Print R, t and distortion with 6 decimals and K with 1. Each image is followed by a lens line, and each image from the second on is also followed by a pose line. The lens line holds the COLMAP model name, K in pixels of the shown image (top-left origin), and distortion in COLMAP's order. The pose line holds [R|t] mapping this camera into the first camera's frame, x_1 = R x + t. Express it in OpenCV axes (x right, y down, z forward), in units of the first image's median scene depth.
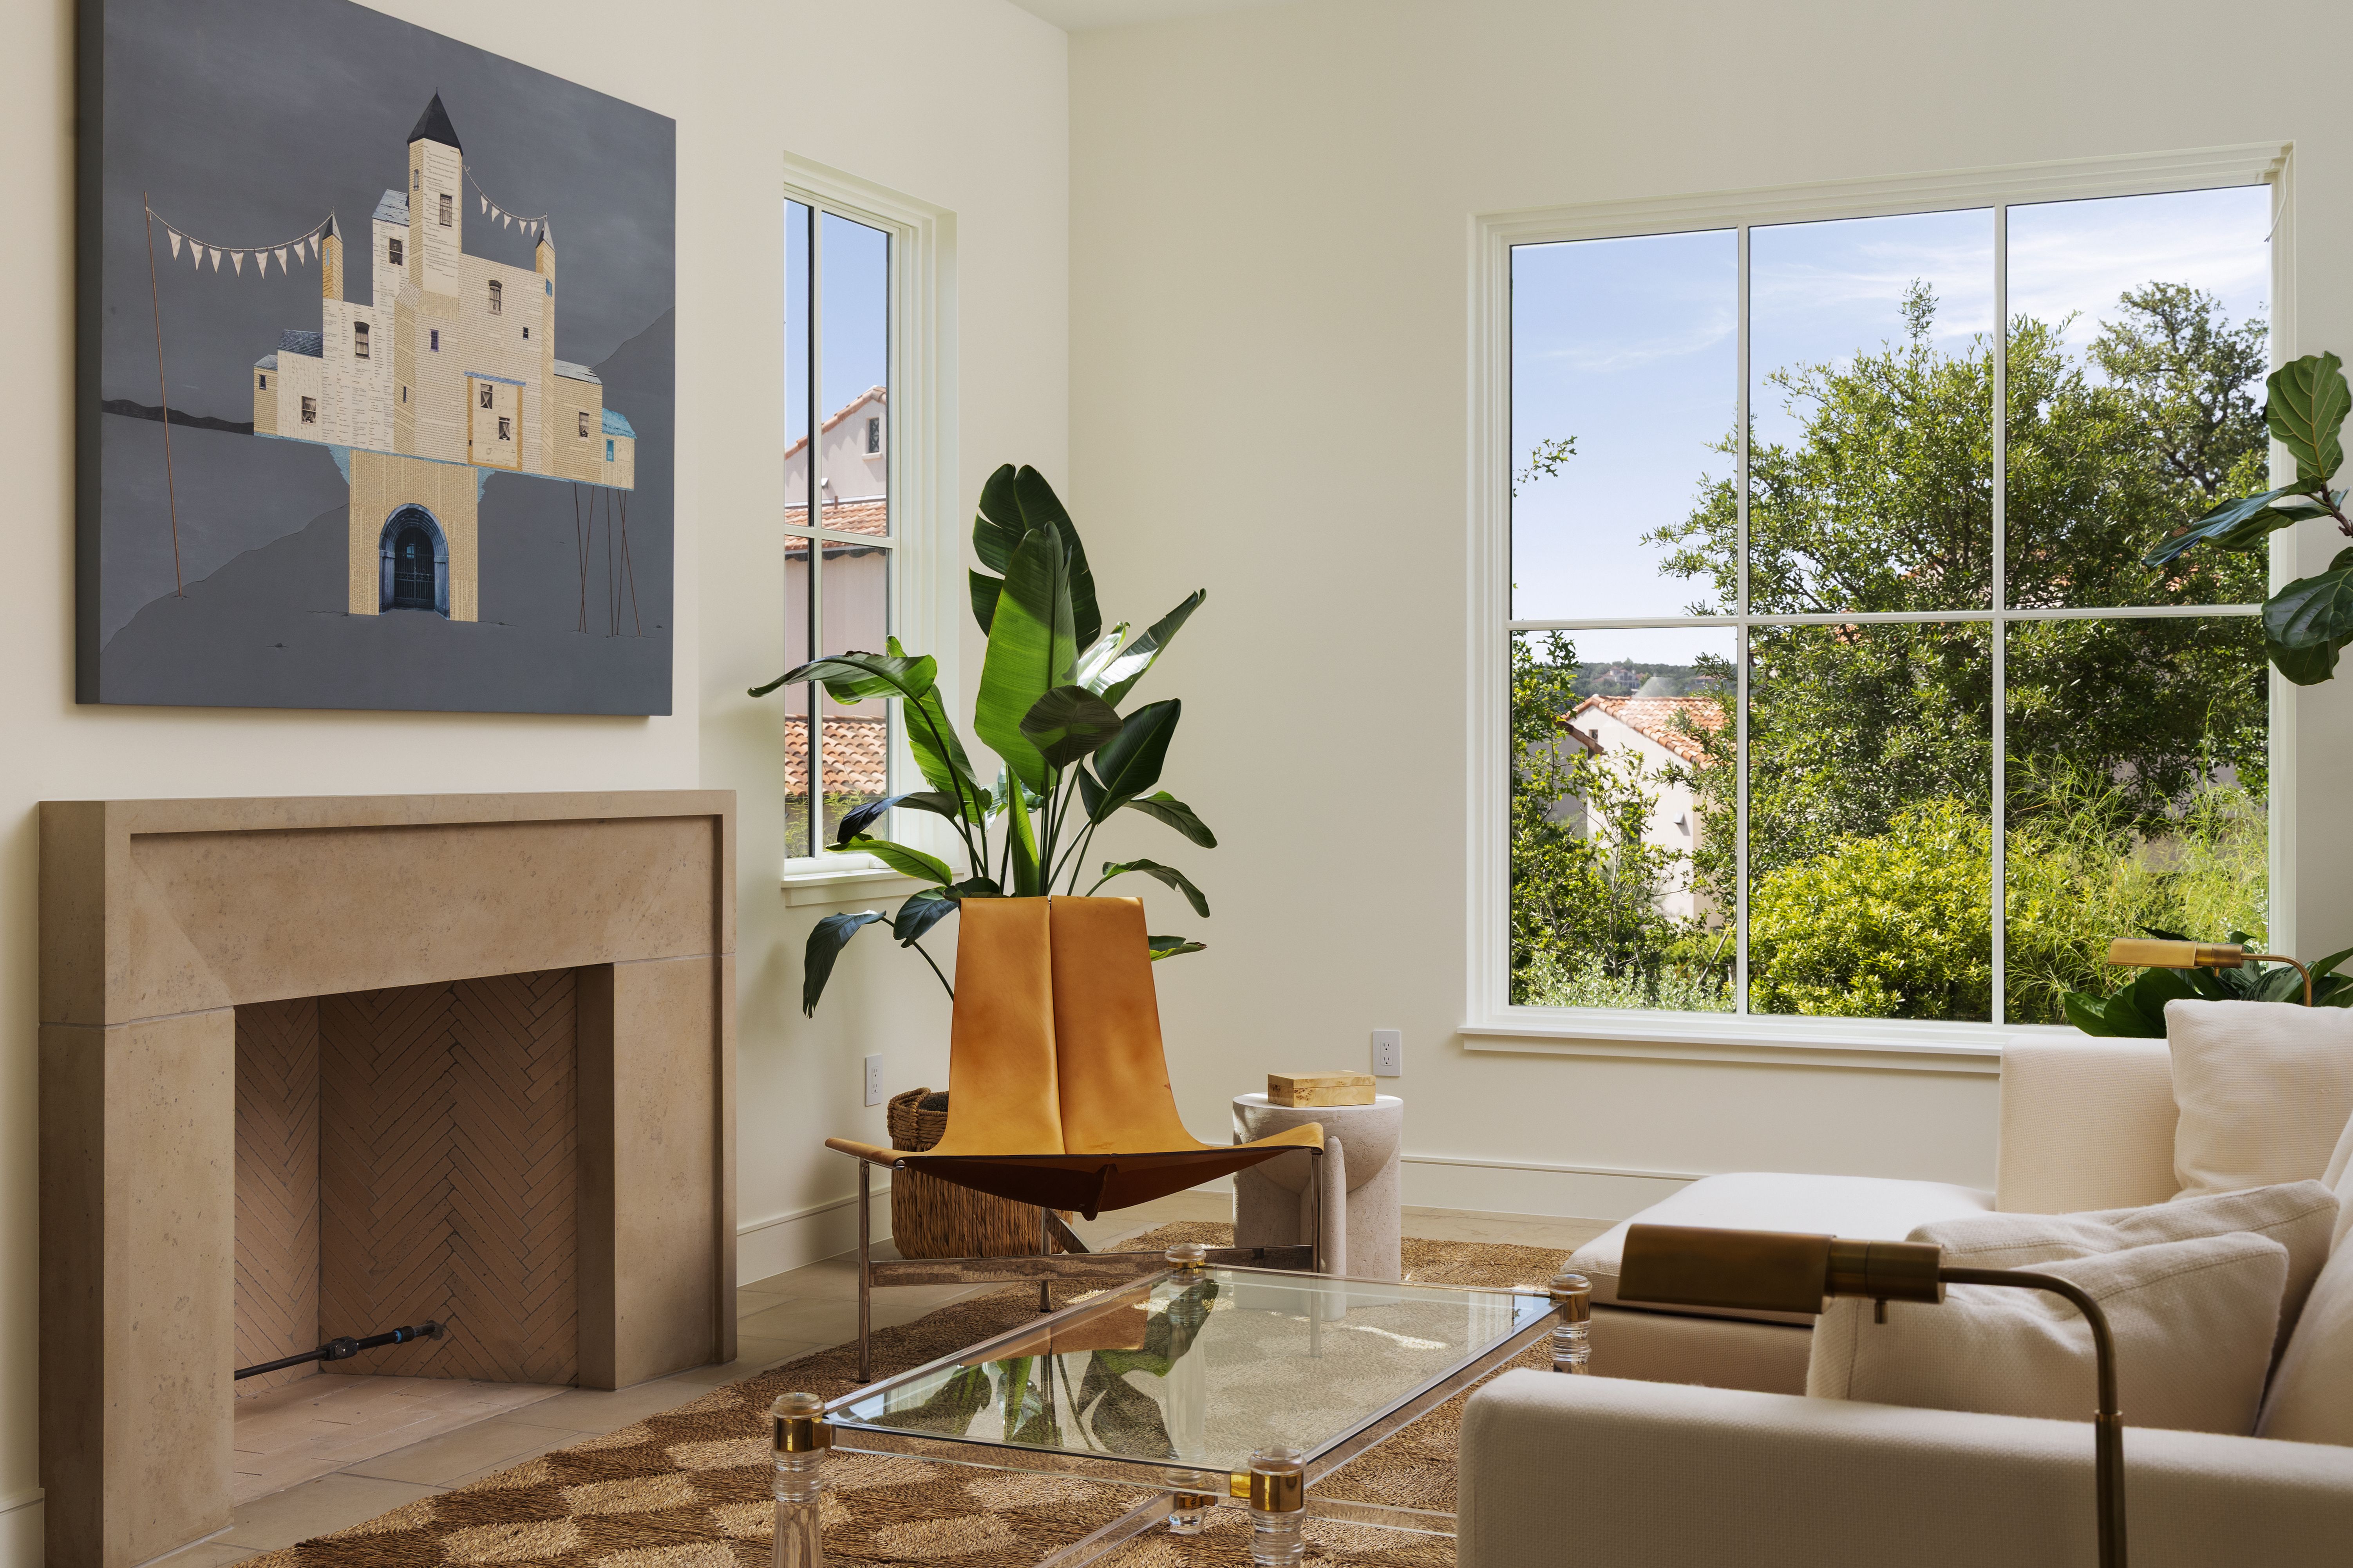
lens RADIAL K [[2727.2, 0, 1172.7], [0, 2727.2, 768.7], [0, 0, 1]] dist [-0.005981, 0.000000]
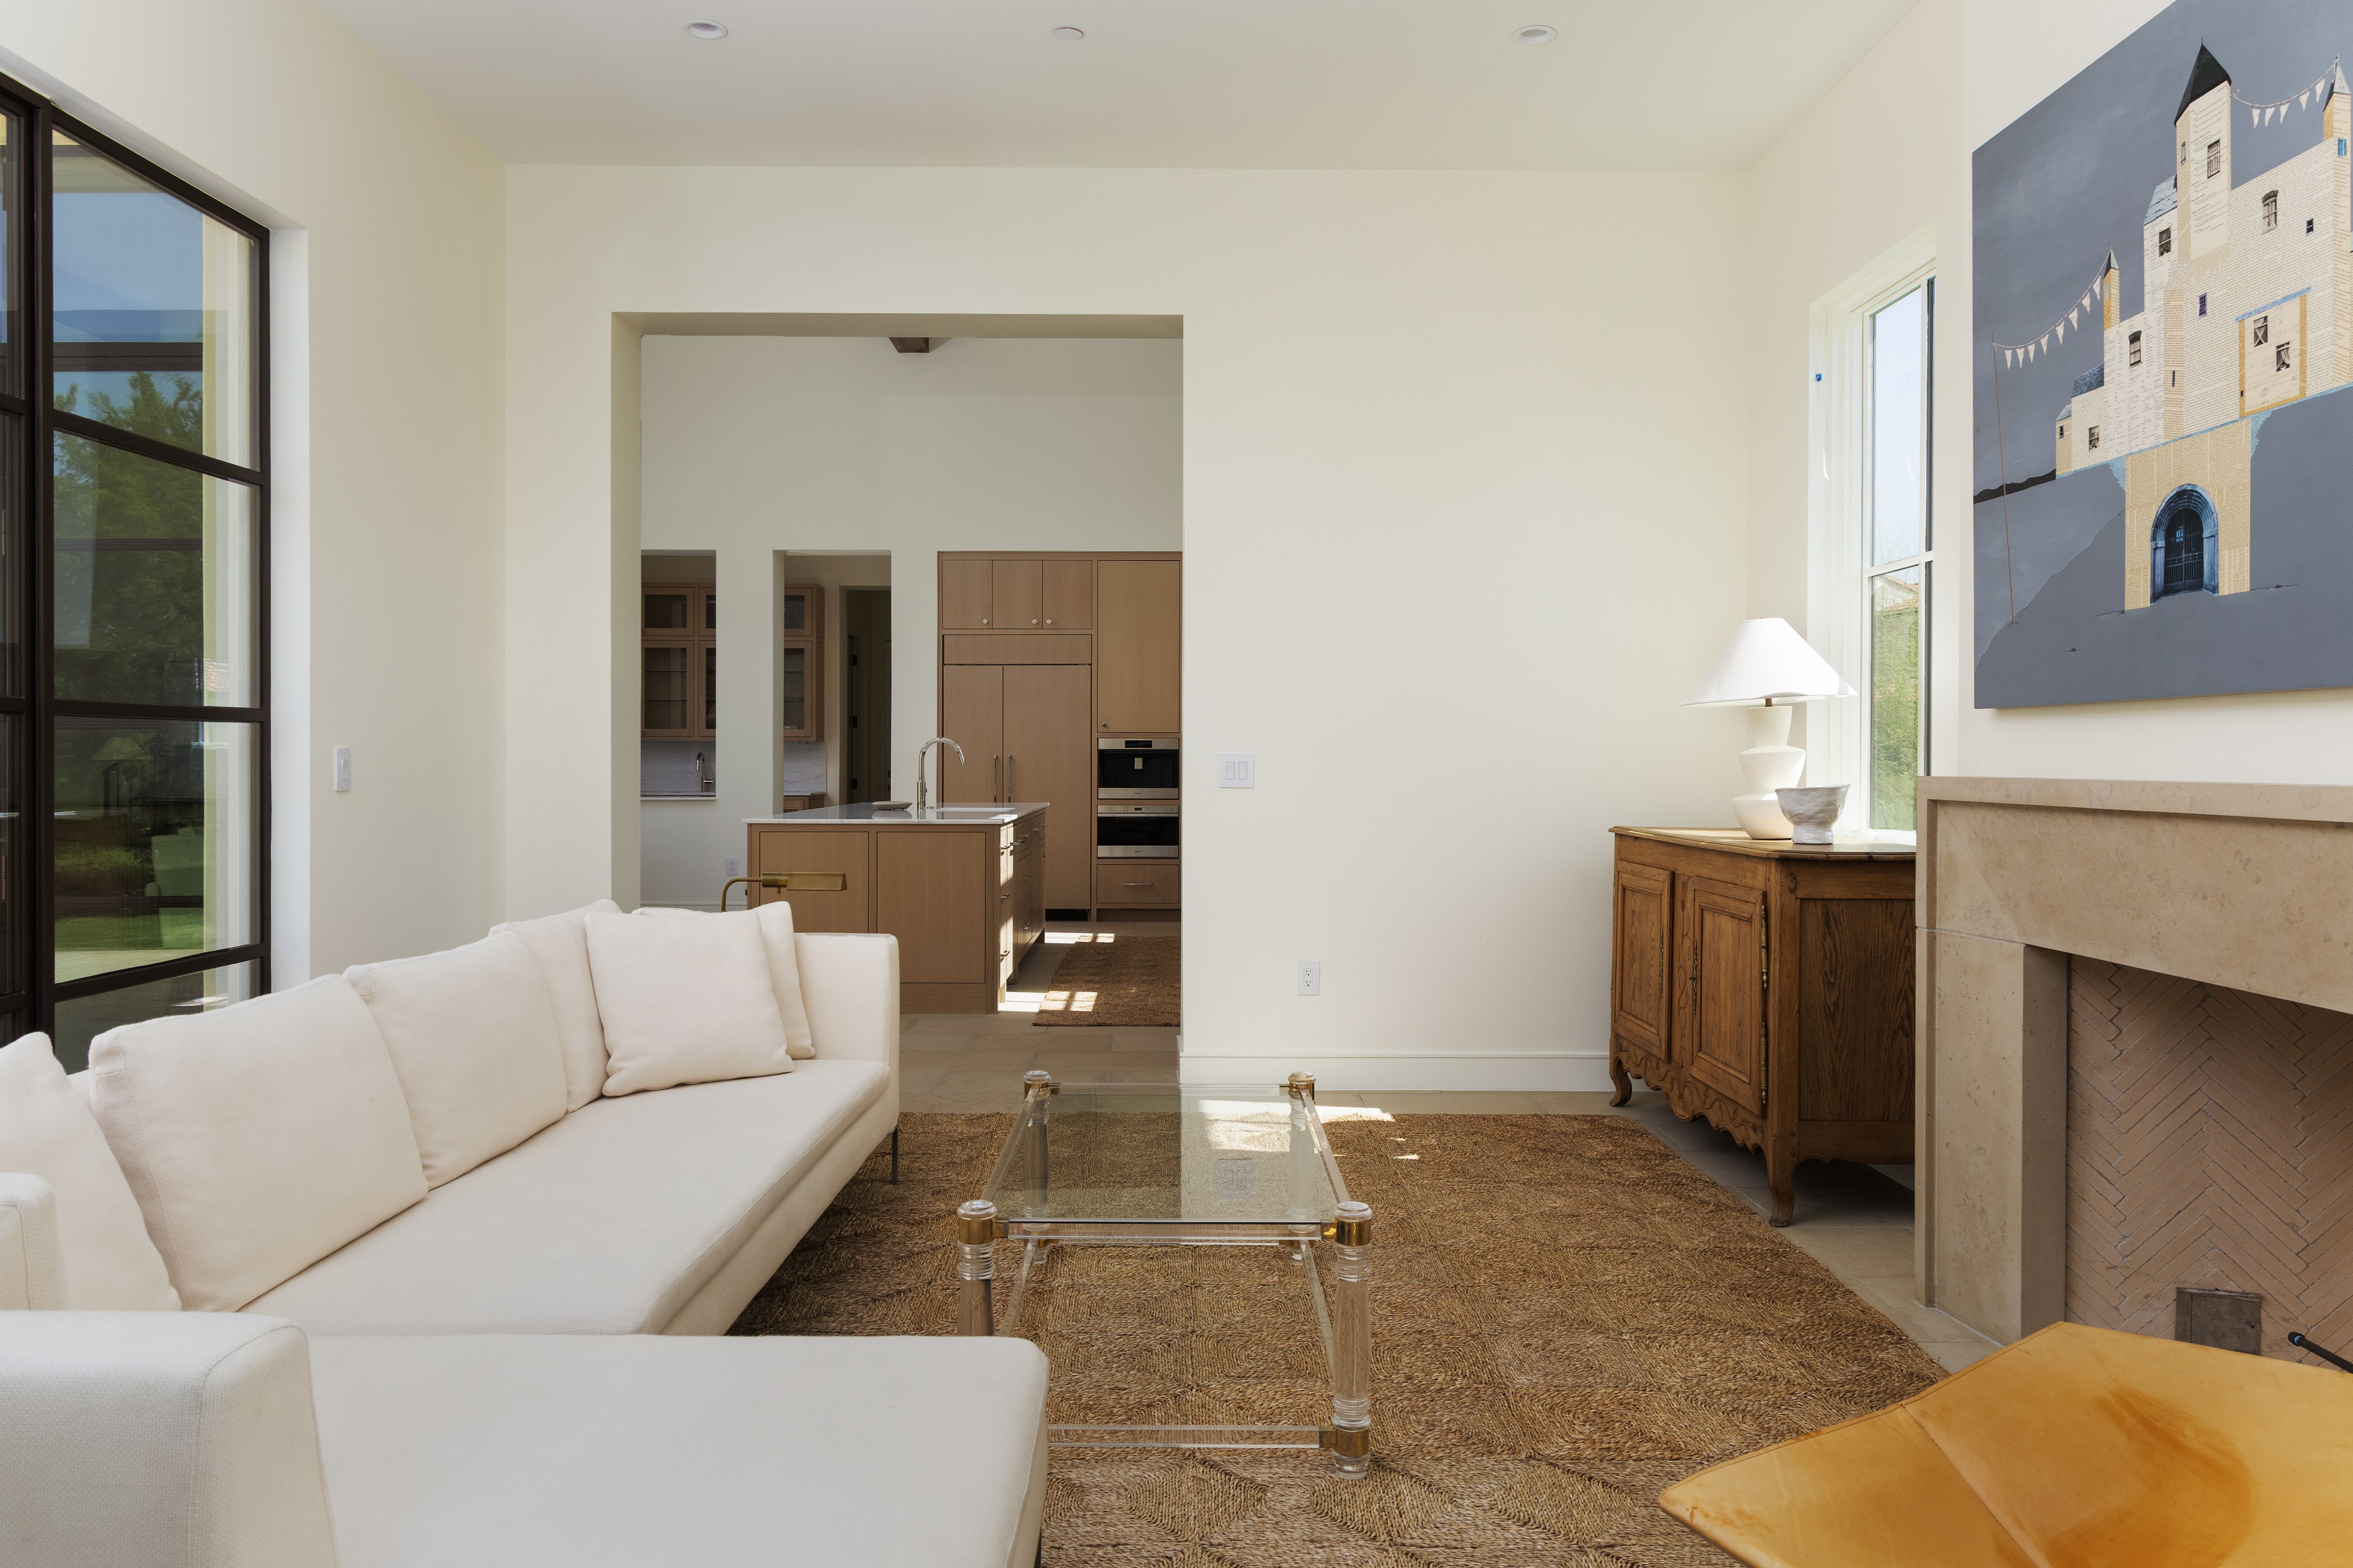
lens RADIAL K [[1631.1, 0, 1176.3], [0, 1631.1, 778.1], [0, 0, 1]] dist [0.007663, -0.003066]
pose [[-0.909656, 0.002237, -0.415355, 0.285185], [-0.005433, 0.999836, 0.017283, -0.000105], [0.415326, 0.017978, -0.909495, 1.338356]]
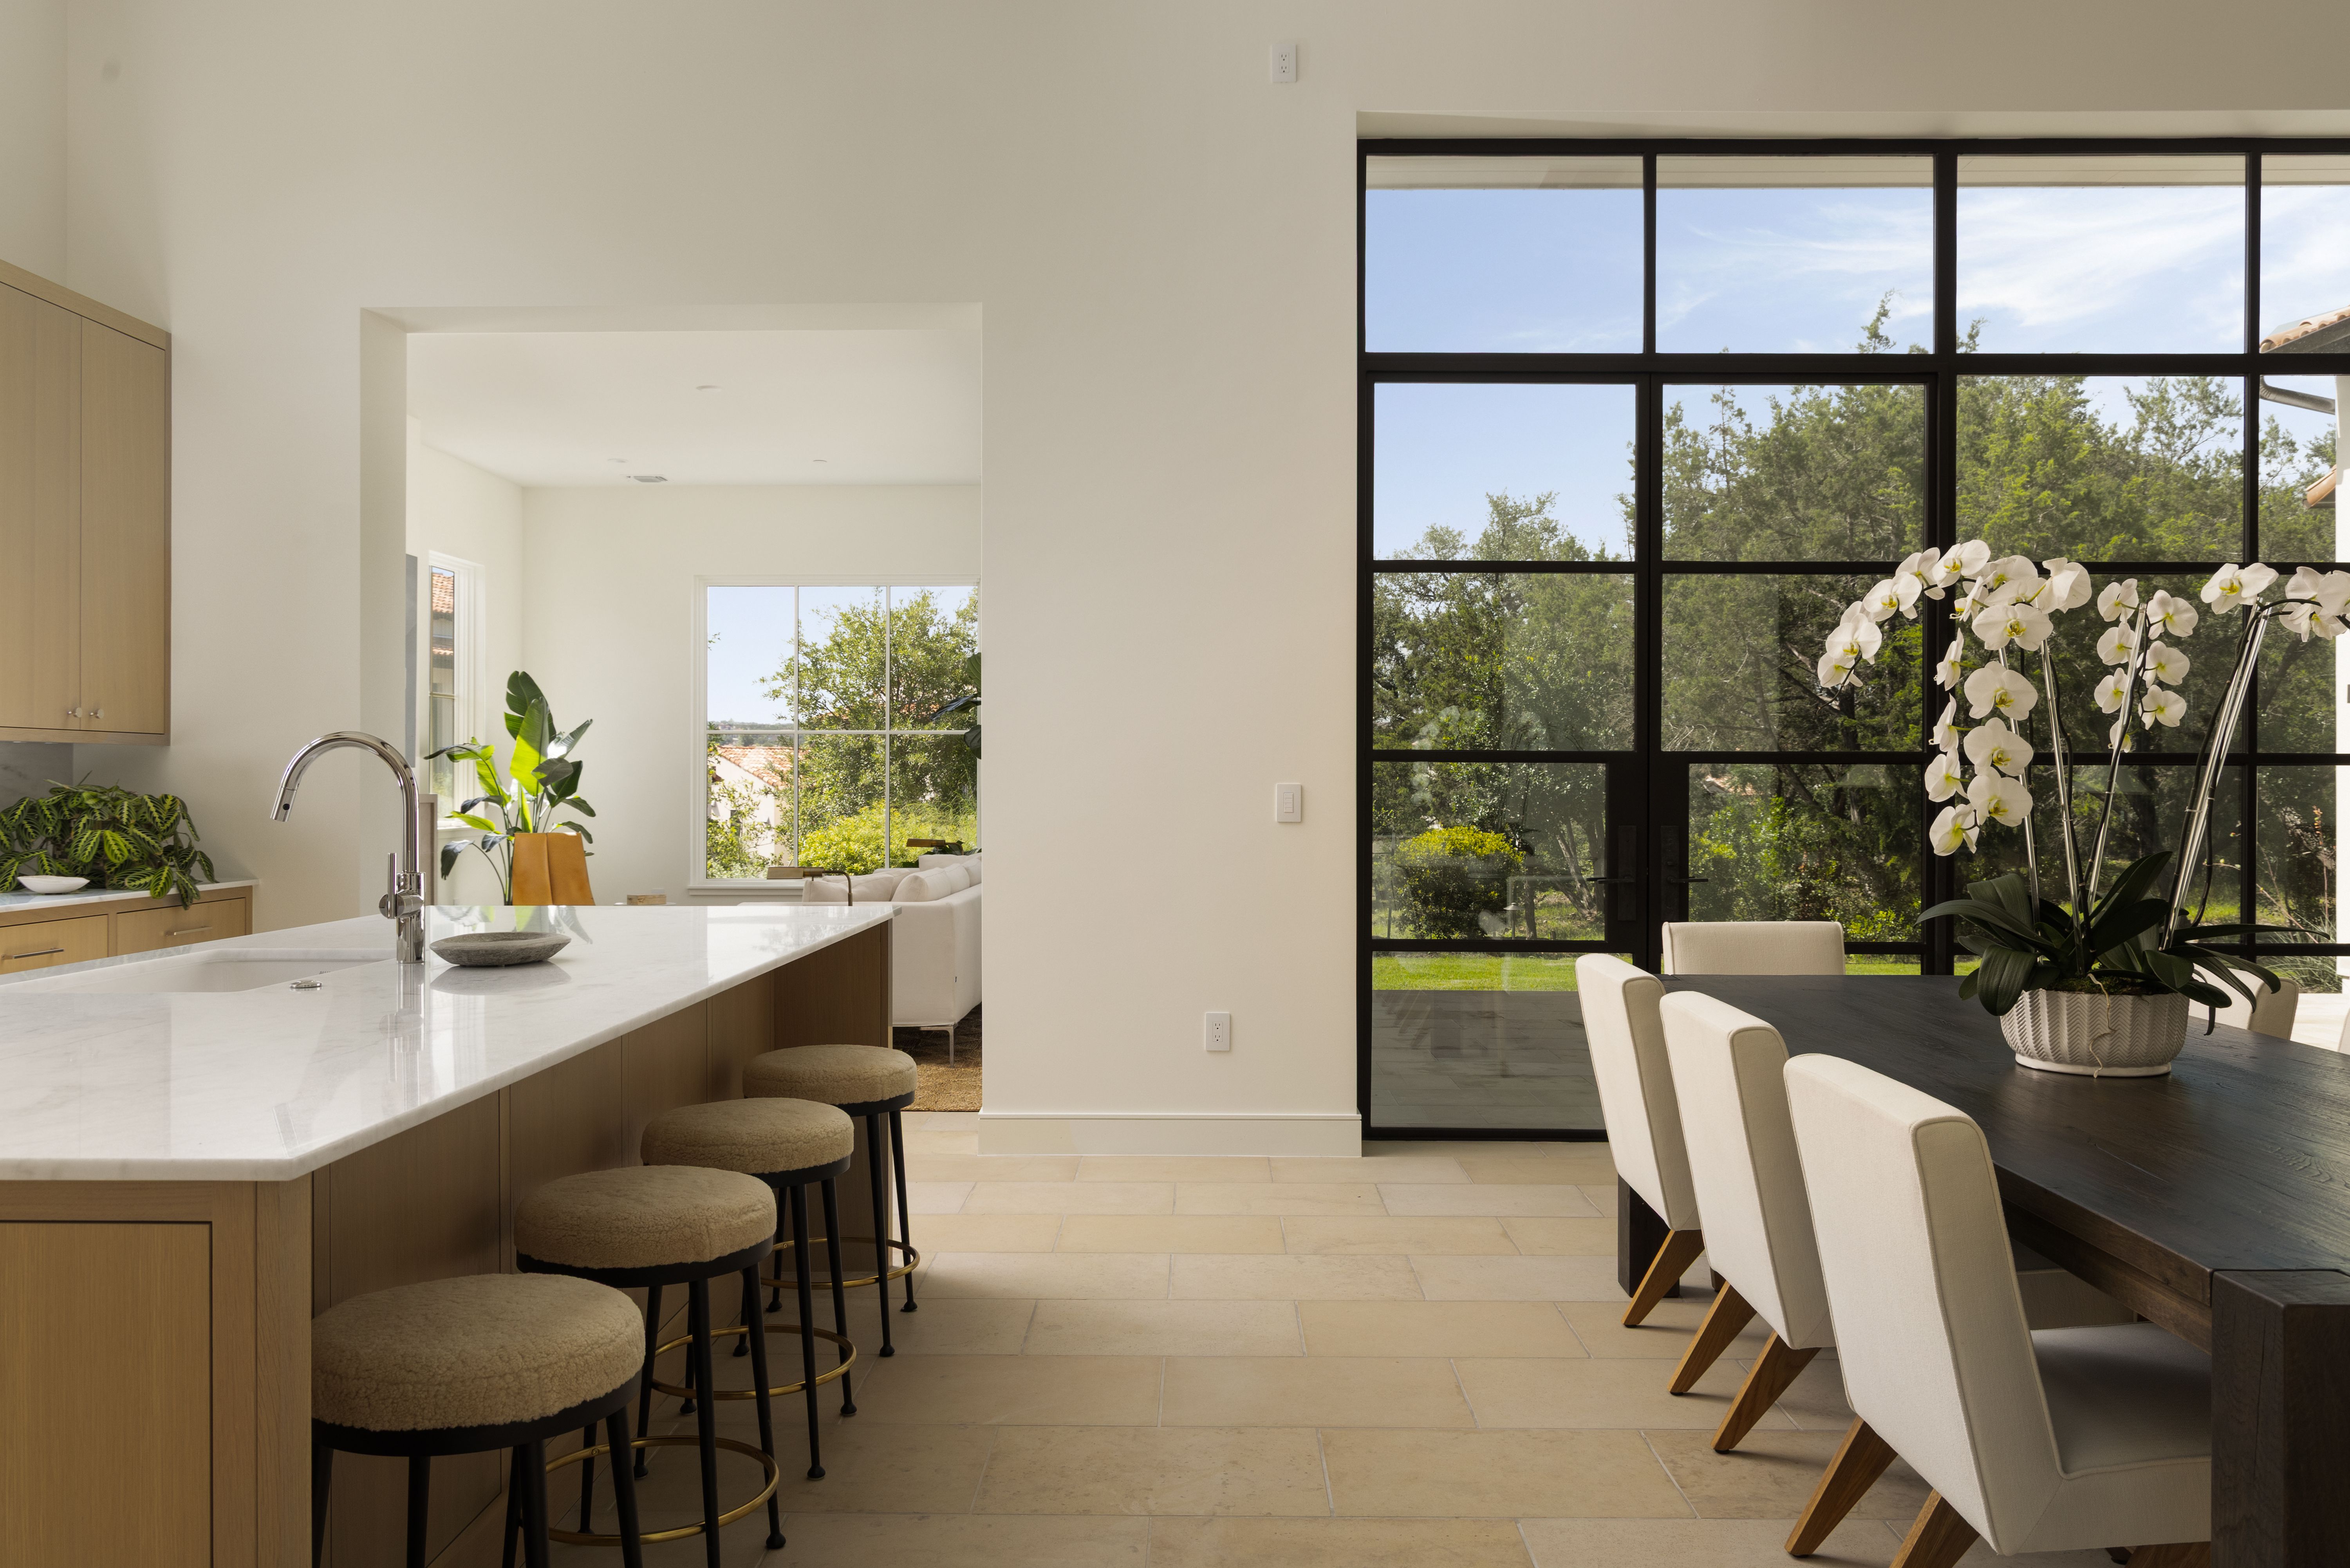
lens RADIAL K [[1784.0, 0, 1178.2], [0, 1784.0, 787.7], [0, 0, 1]] dist [-0.005131, -0.002281]
pose [[0.916681, -0.000131, 0.399619, -0.230163], [0.000626, 0.999999, -0.001108, 0.003673], [-0.399619, 0.001266, 0.916681, -1.185780]]
